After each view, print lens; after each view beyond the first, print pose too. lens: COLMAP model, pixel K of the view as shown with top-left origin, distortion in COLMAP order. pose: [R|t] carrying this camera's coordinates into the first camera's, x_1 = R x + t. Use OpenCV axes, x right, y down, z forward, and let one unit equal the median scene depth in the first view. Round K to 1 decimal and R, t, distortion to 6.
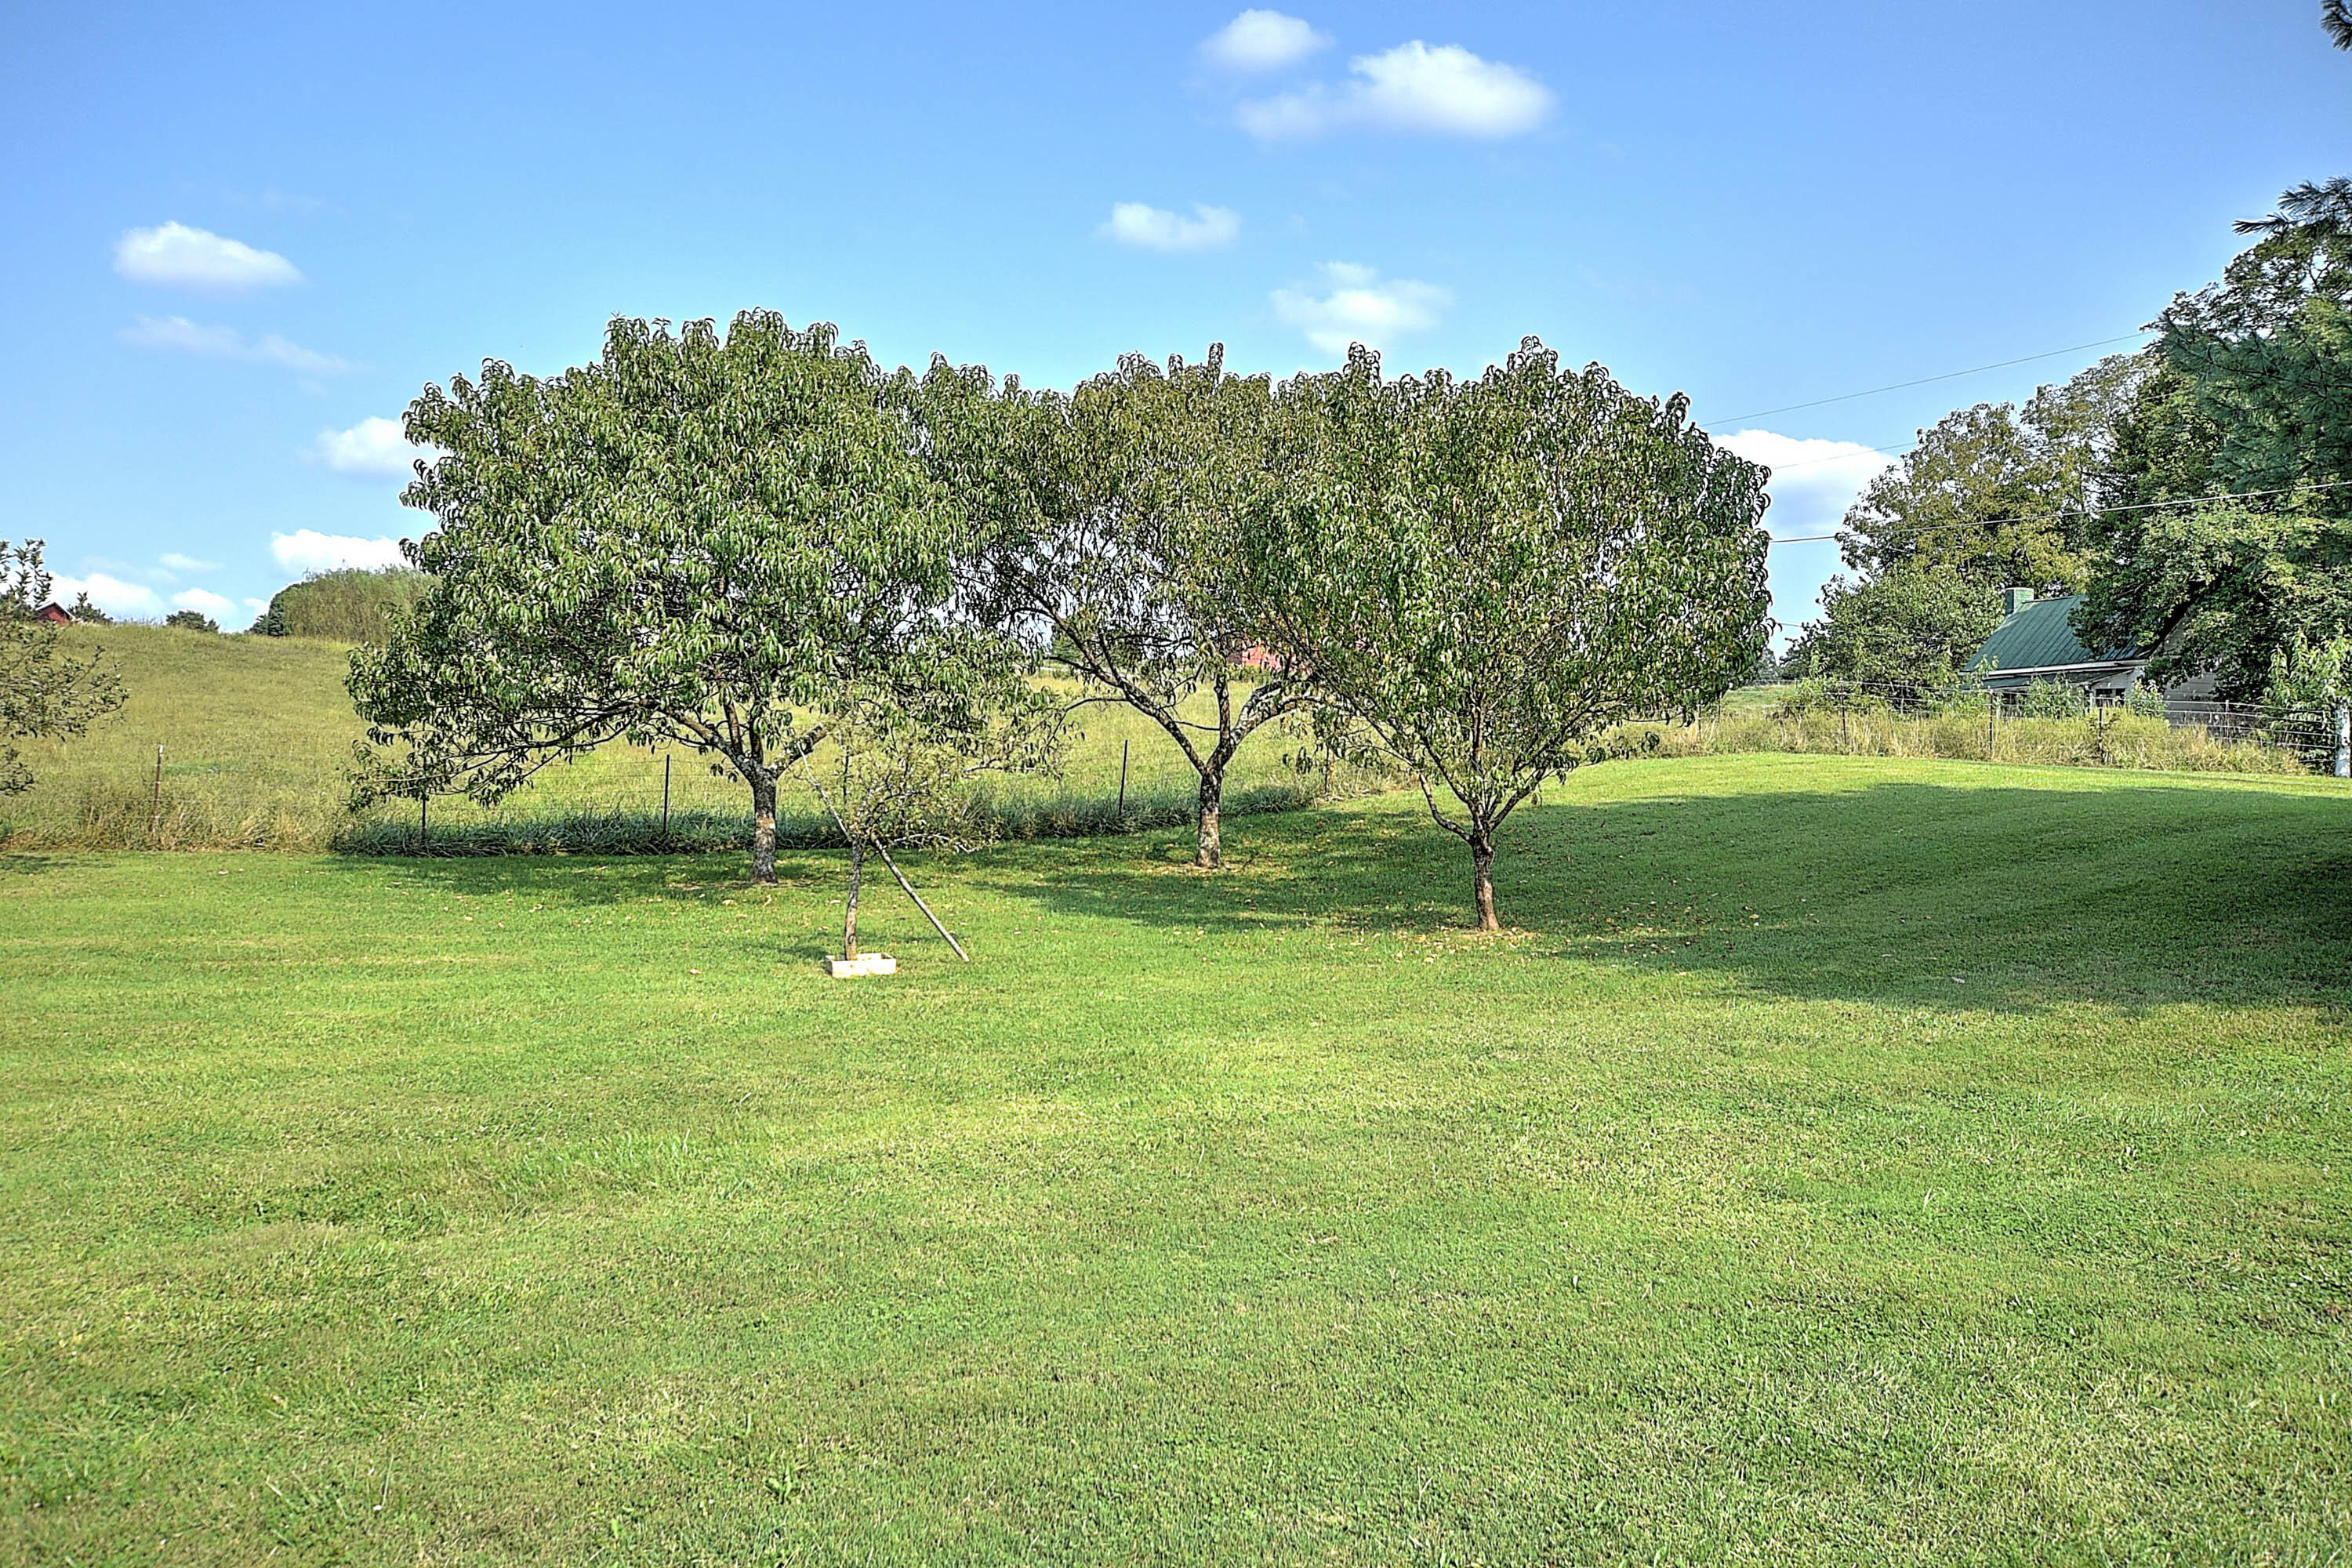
lens RADIAL K [[1784.8, 0, 1175.0], [0, 1784.8, 779.8], [0, 0, 1]] dist [-0.016086, -0.001681]
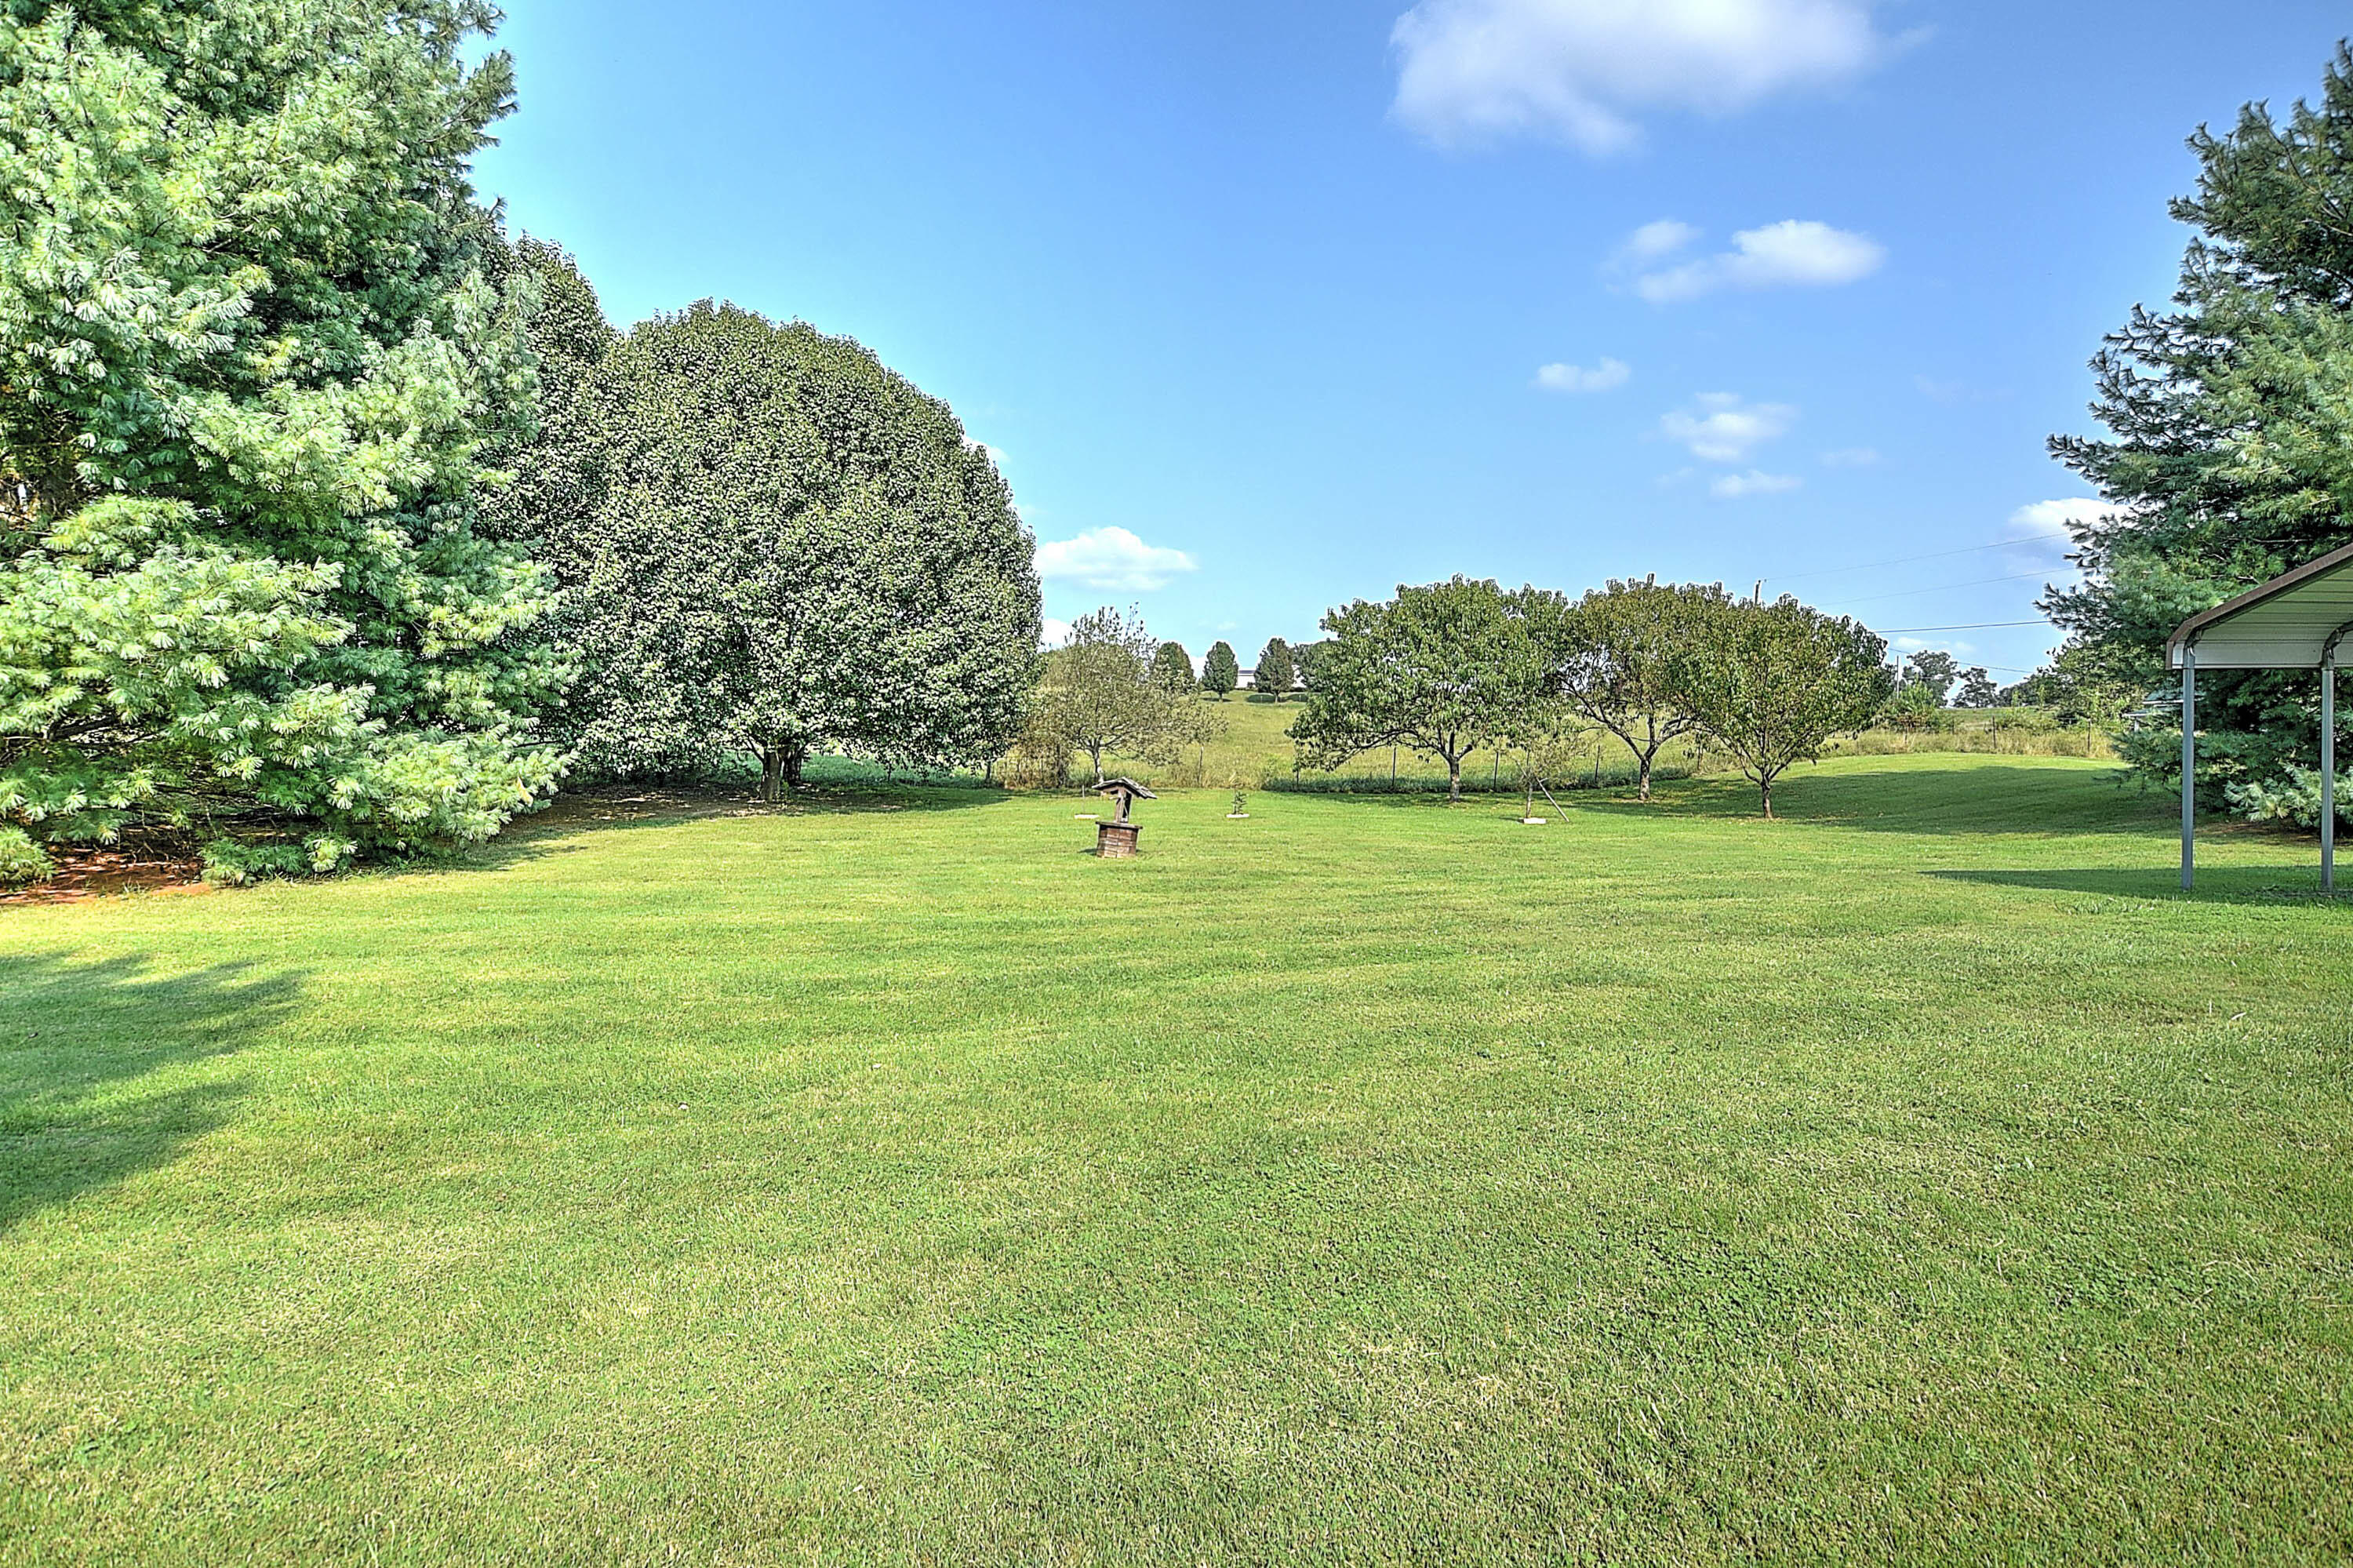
lens RADIAL K [[1236.5, 0, 1142.6], [0, 1236.5, 799.5], [0, 0, 1]] dist [-0.030110, 0.008314]
pose [[0.943345, 0.014780, -0.331485, -0.070105], [-0.007532, 0.999704, 0.023139, 0.016657], [0.331729, -0.019332, 0.943177, -0.758662]]
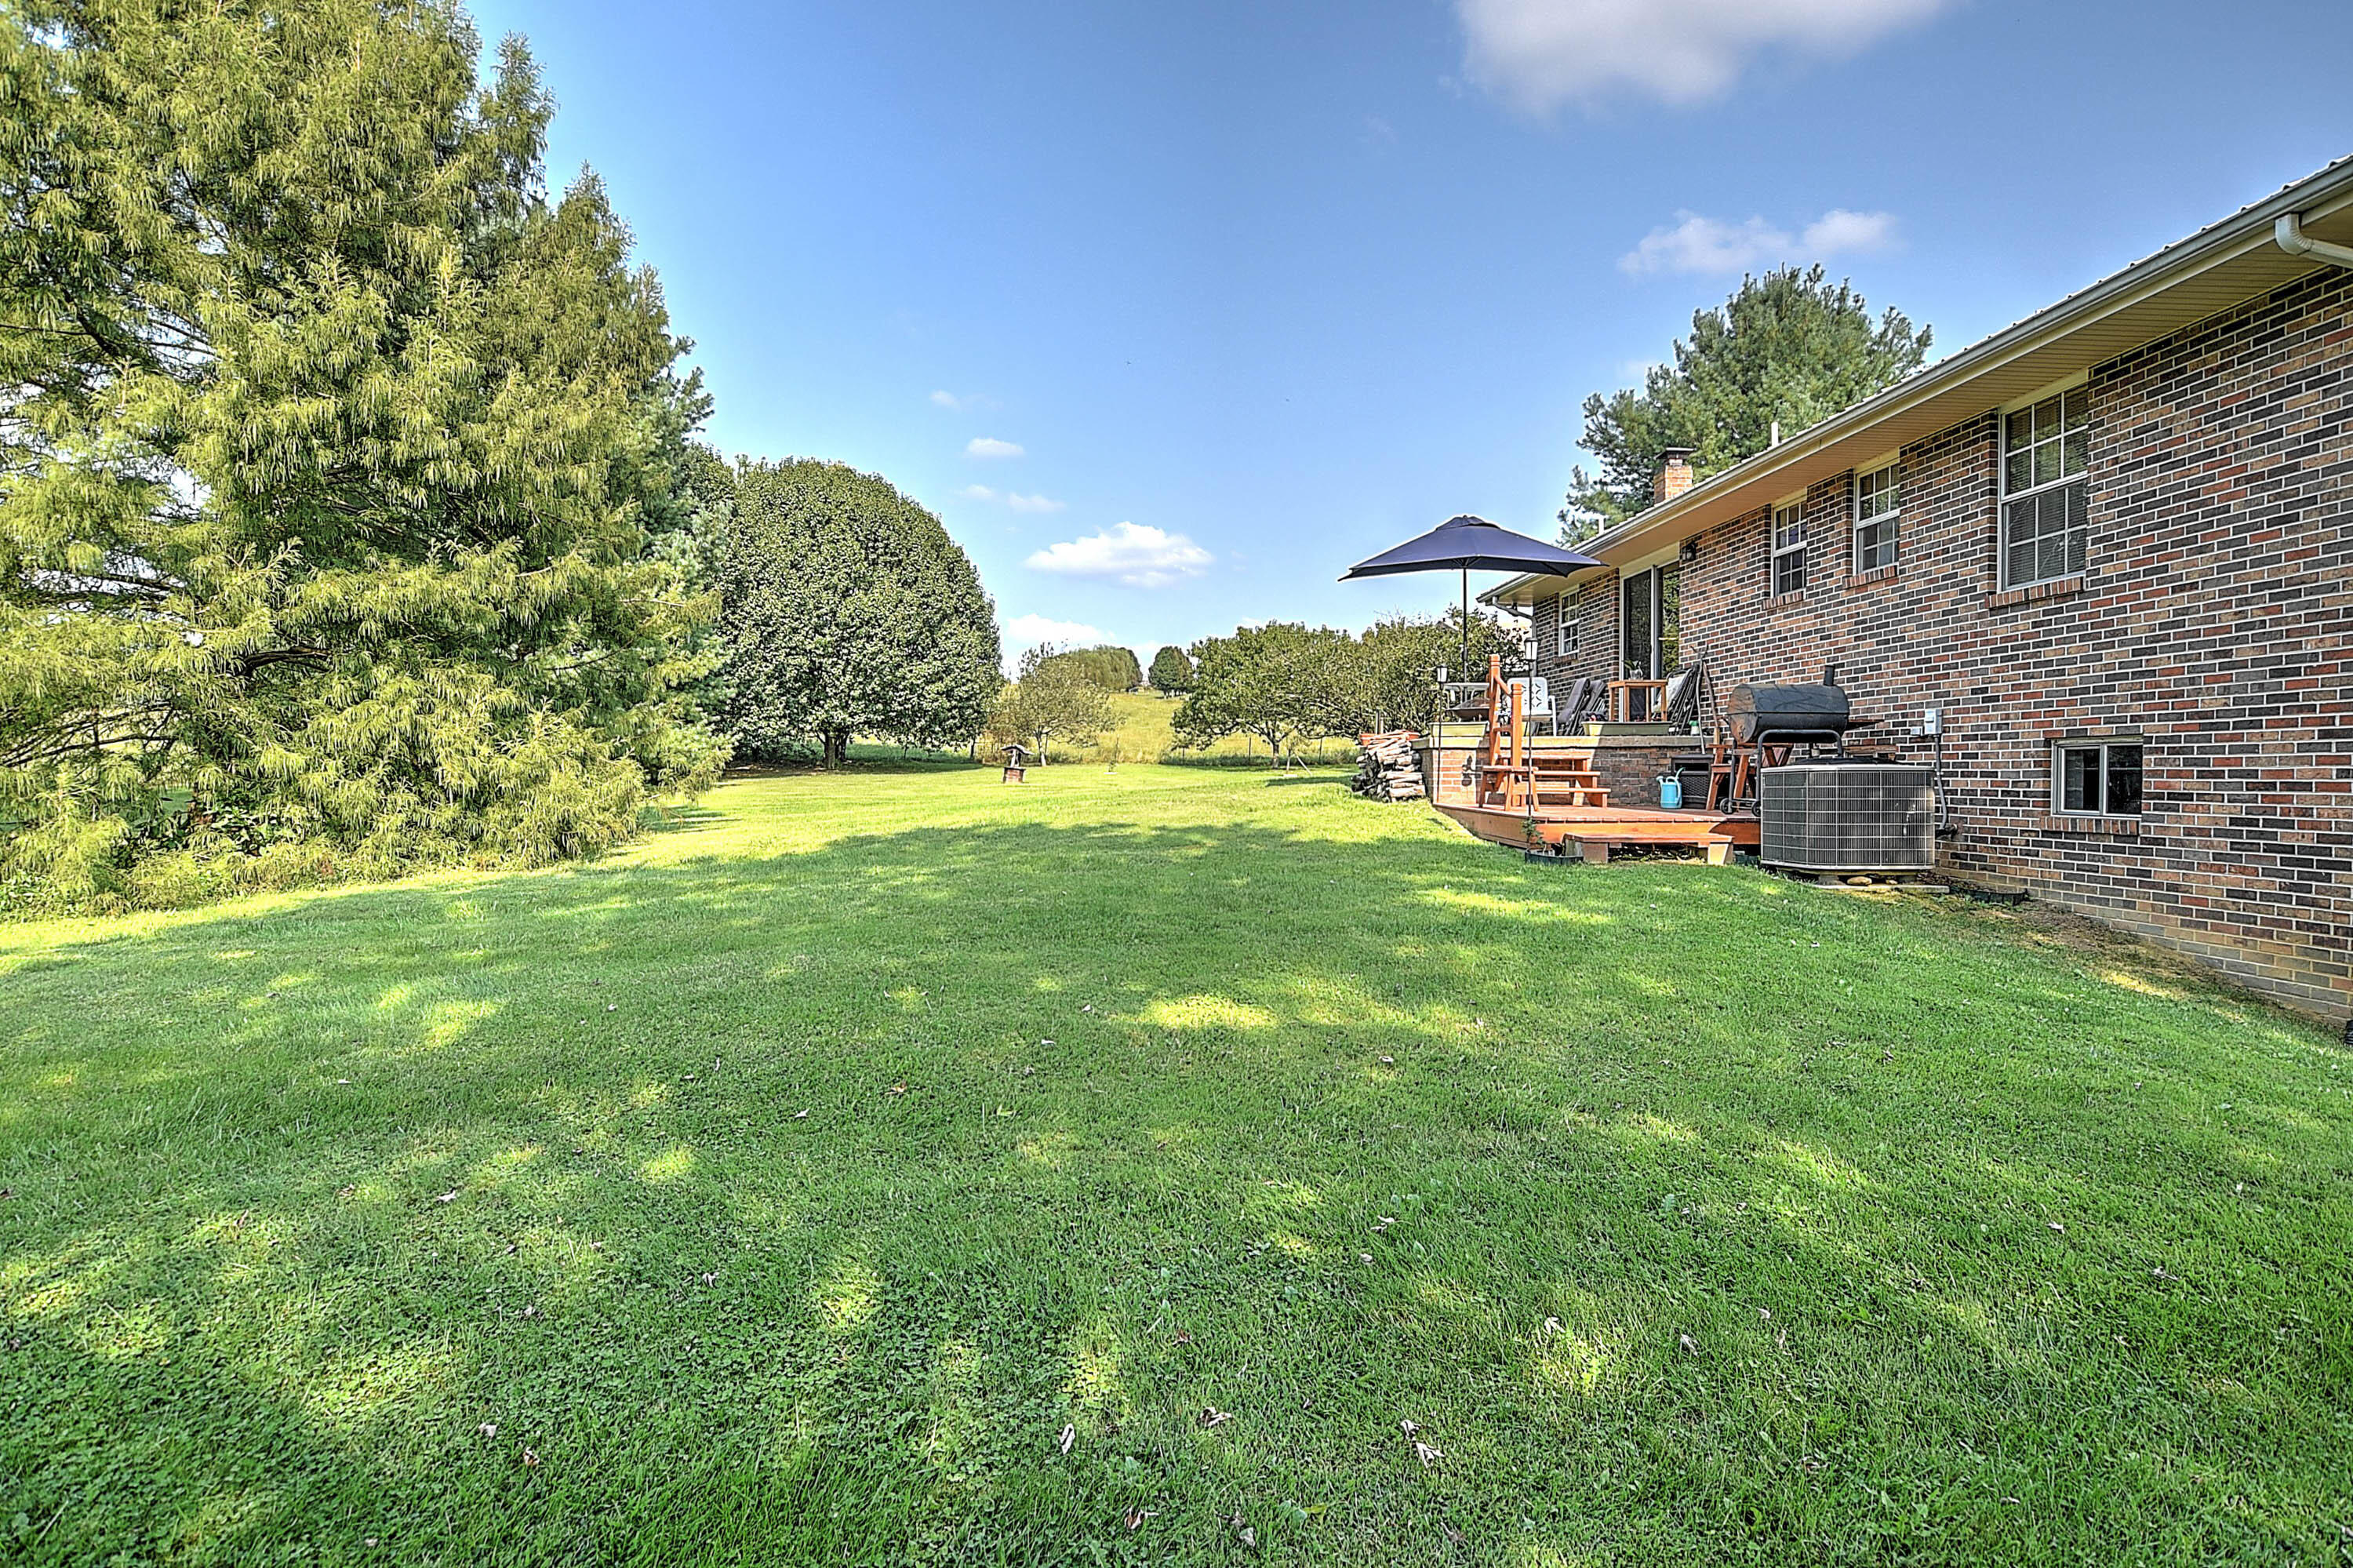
lens RADIAL K [[1236.5, 0, 1132.6], [0, 1236.5, 796.5], [0, 0, 1]] dist [-0.030110, 0.008314]
pose [[0.933768, 0.012466, -0.357662, 0.417403], [-0.004503, 0.999723, 0.023086, 0.054160], [0.357851, -0.019947, 0.933566, -1.528417]]
